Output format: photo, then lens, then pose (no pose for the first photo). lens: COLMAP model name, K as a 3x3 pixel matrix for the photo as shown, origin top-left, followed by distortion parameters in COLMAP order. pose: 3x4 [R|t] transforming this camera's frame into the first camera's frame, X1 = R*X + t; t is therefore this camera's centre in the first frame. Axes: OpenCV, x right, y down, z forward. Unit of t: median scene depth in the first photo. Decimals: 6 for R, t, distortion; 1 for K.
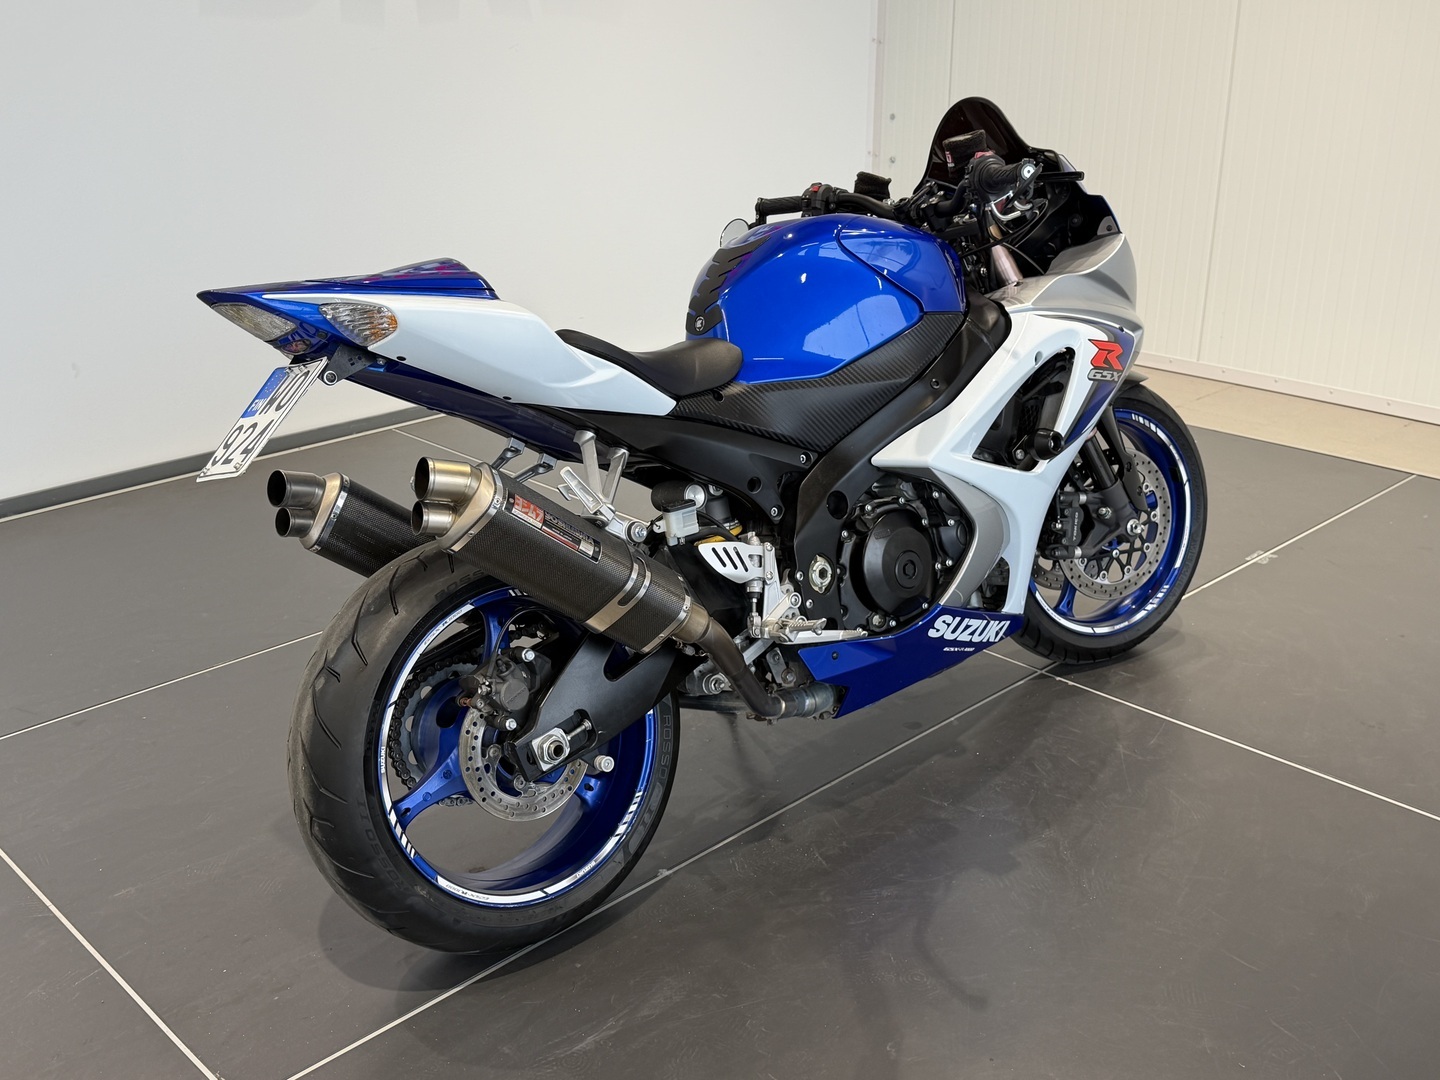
lens RADIAL K [[1490.0, 0, 723.9], [0, 1490.0, 543.4], [0, 0, 1]] dist [-0.107623, 1.454395]
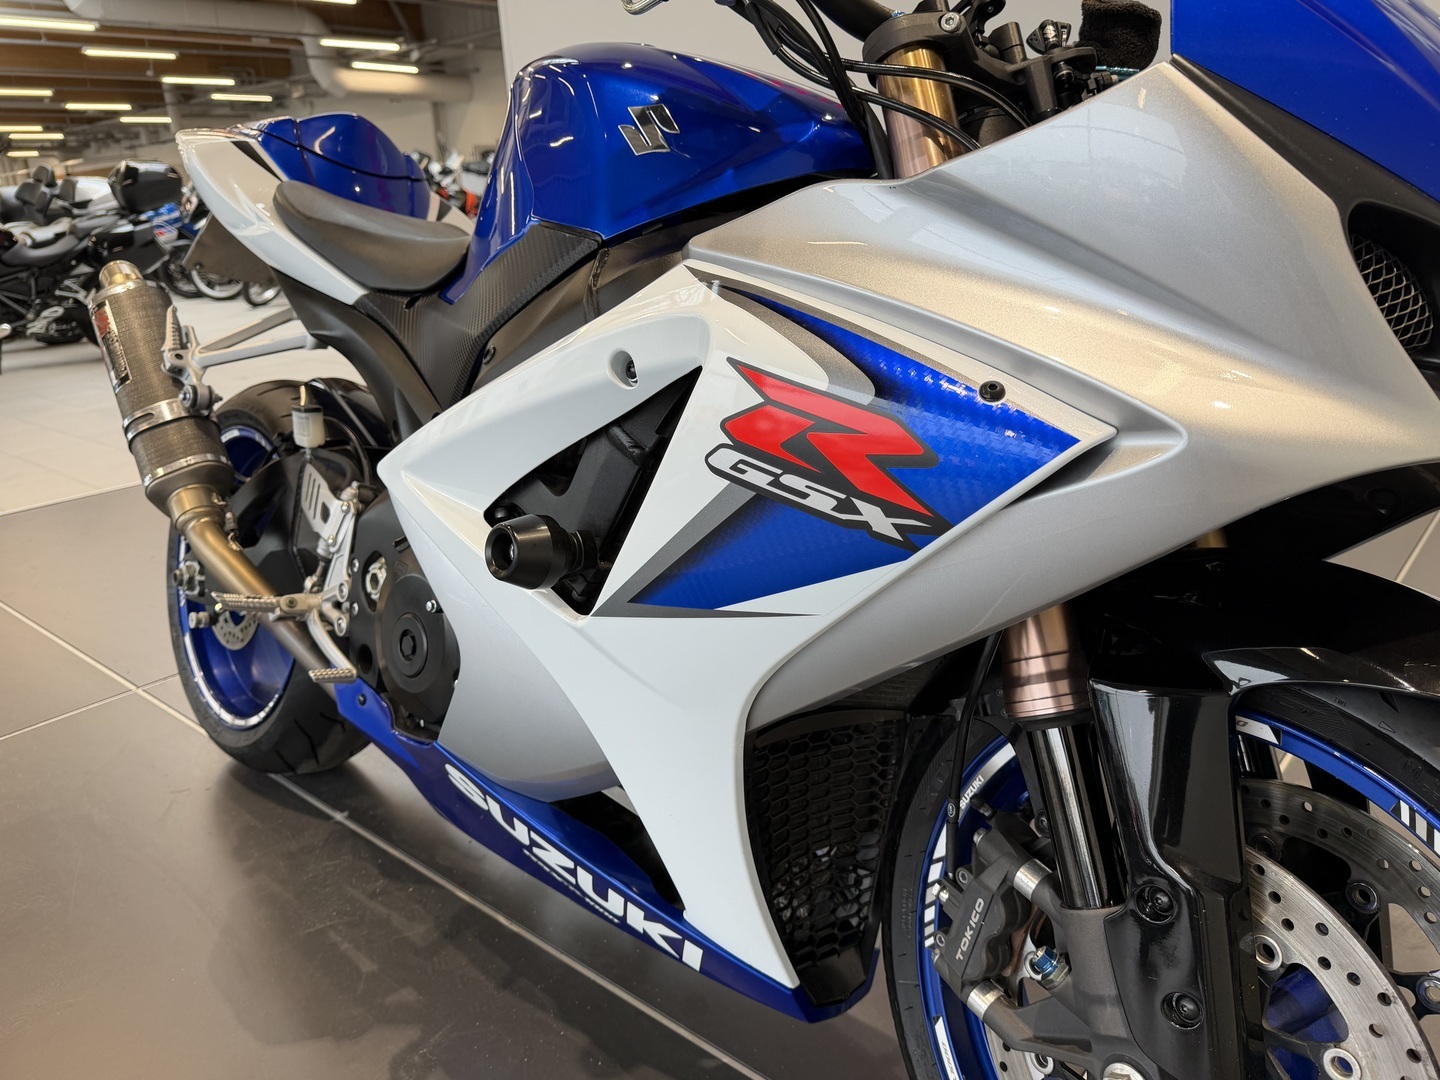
lens RADIAL K [[1052.7, 0, 753.5], [0, 1052.7, 544.2], [0, 0, 1]] dist [0.038629, -0.076742]
pose [[0.088289, 0.308379, -0.947158, 0.553723], [-0.320646, 0.909057, 0.266085, -0.185388], [0.943075, 0.280210, 0.179140, 1.096395]]
